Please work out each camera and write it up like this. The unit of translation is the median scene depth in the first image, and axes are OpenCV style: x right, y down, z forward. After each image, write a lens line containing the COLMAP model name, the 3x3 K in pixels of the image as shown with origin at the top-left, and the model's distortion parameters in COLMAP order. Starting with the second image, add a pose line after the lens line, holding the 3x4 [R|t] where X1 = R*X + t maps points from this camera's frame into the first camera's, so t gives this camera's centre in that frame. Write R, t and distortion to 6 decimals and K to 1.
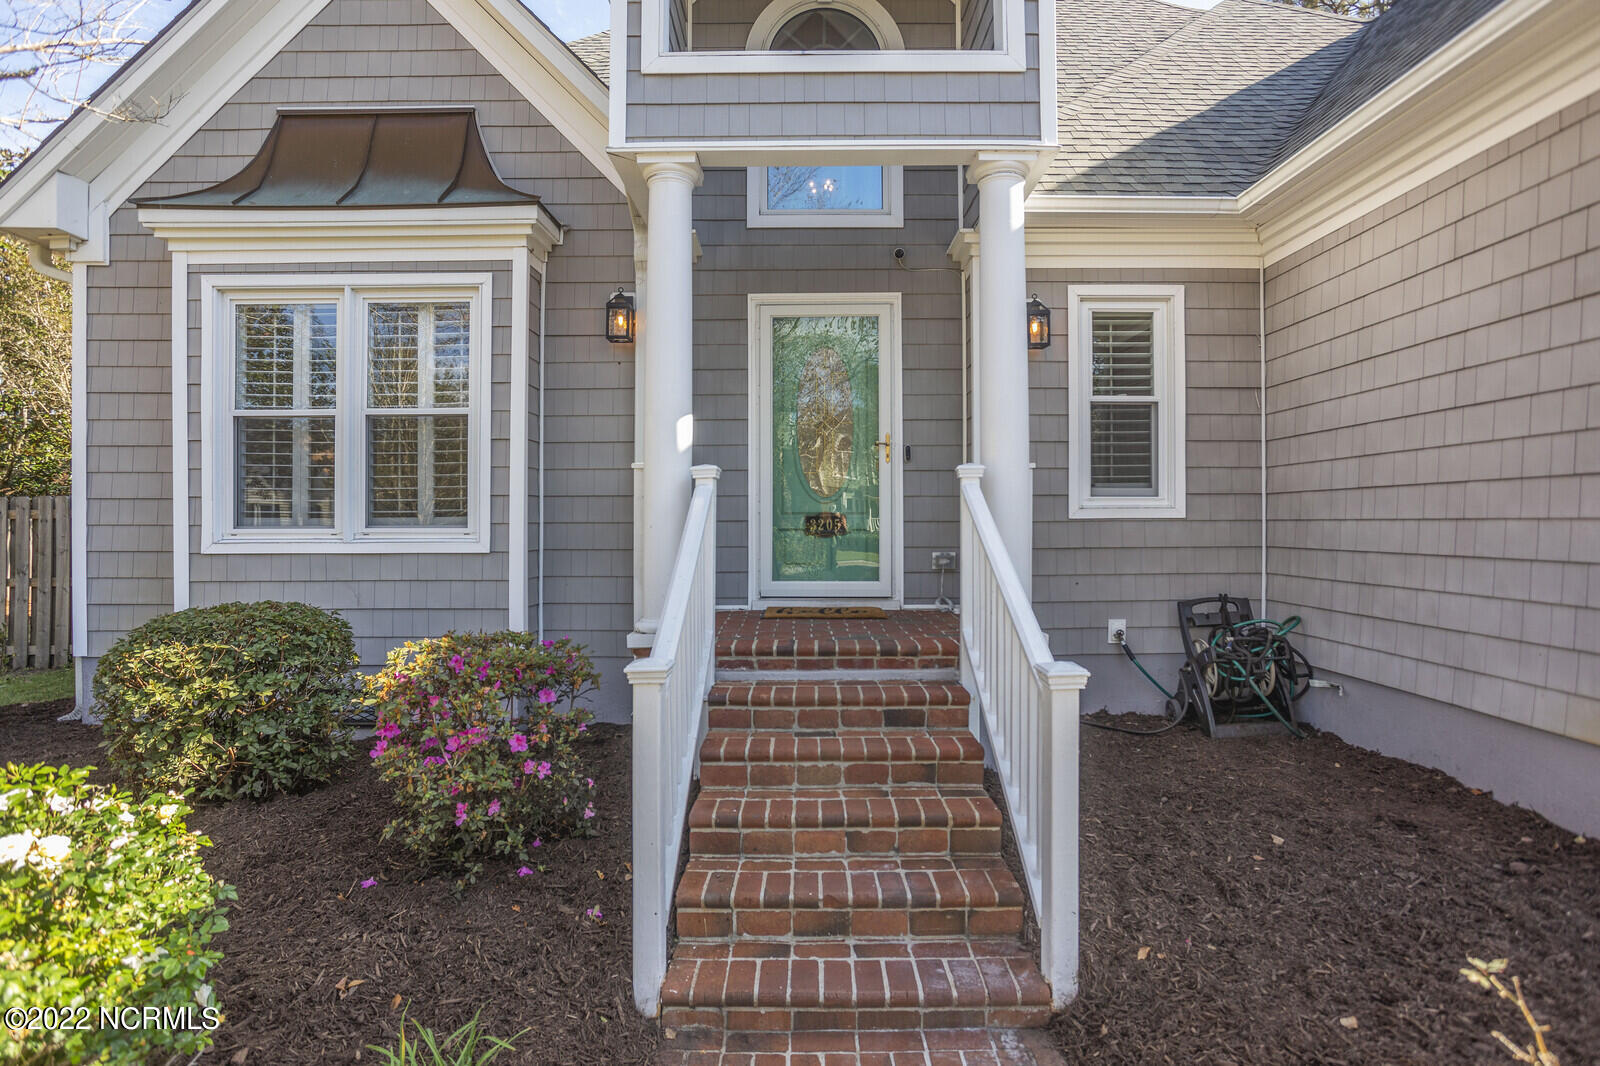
lens RADIAL K [[760.9, 0, 797.3], [0, 760.9, 500.4], [0, 0, 1]] dist [-0.059447, 0.032643]
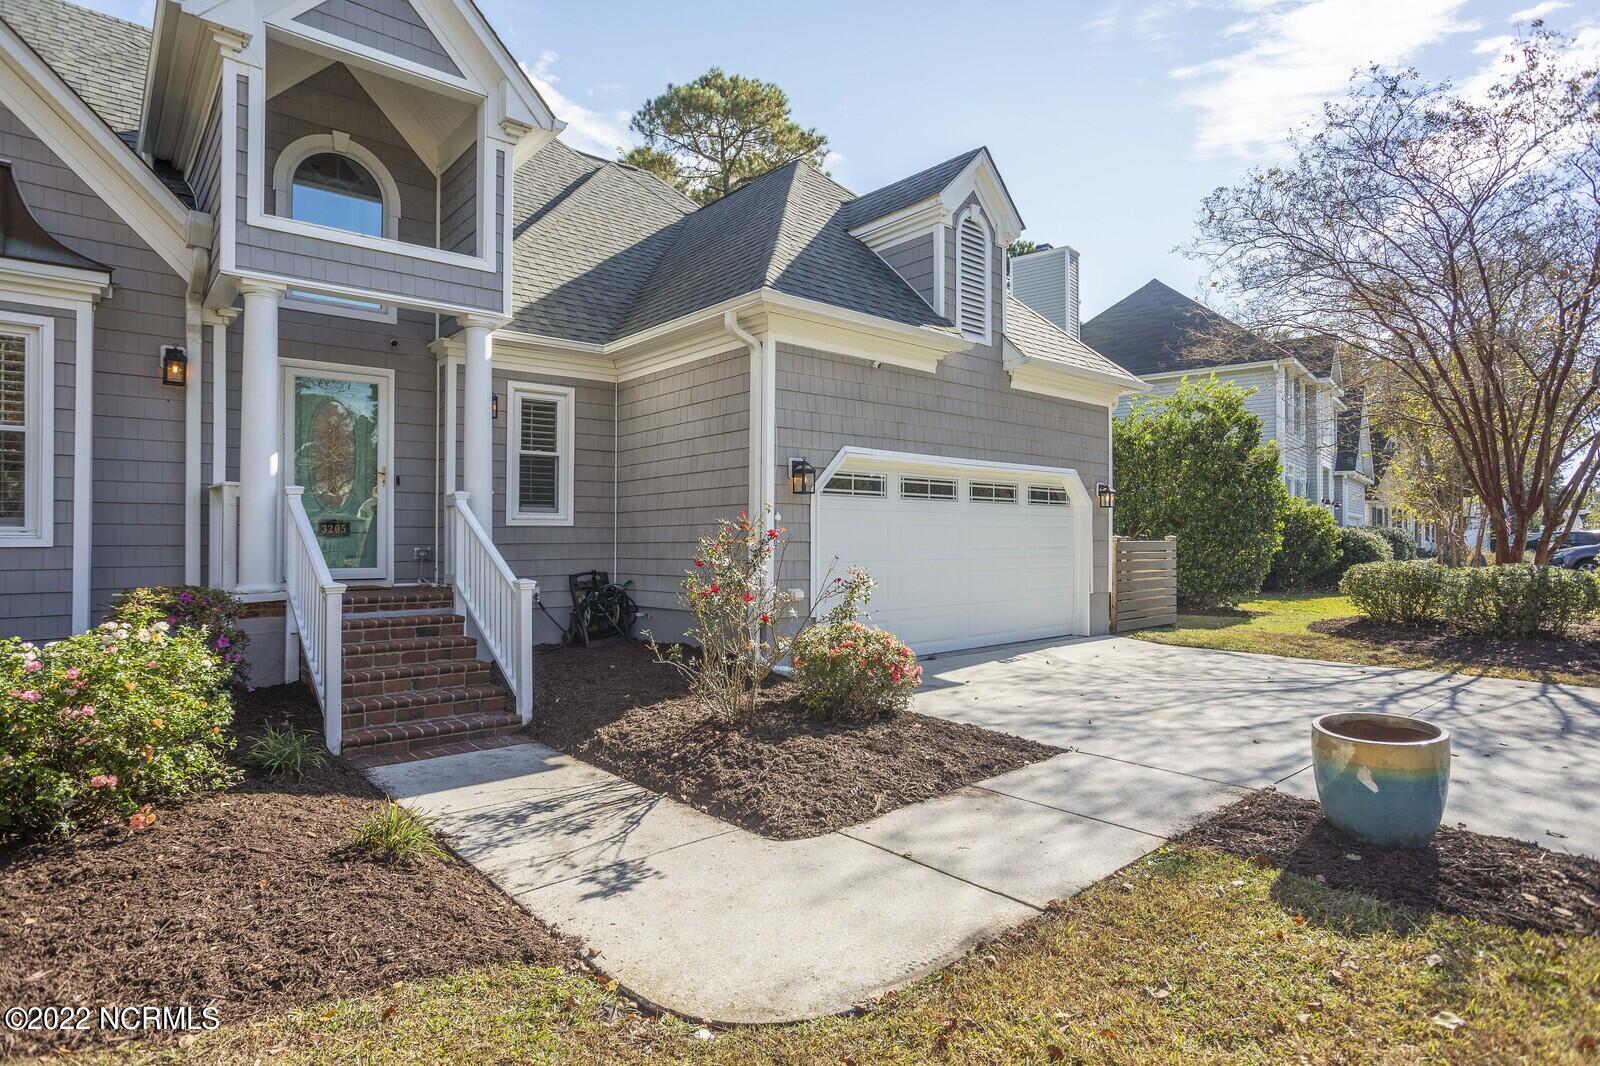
lens RADIAL K [[901.2, 0, 800.0], [0, 901.2, 533.0], [0, 0, 1]] dist [0.001008, 0.003145]
pose [[0.748429, 0.005057, 0.663196, -0.471342], [-0.010370, 0.999938, 0.004079, 0.027350], [-0.663134, -0.009930, 0.748435, -0.903696]]
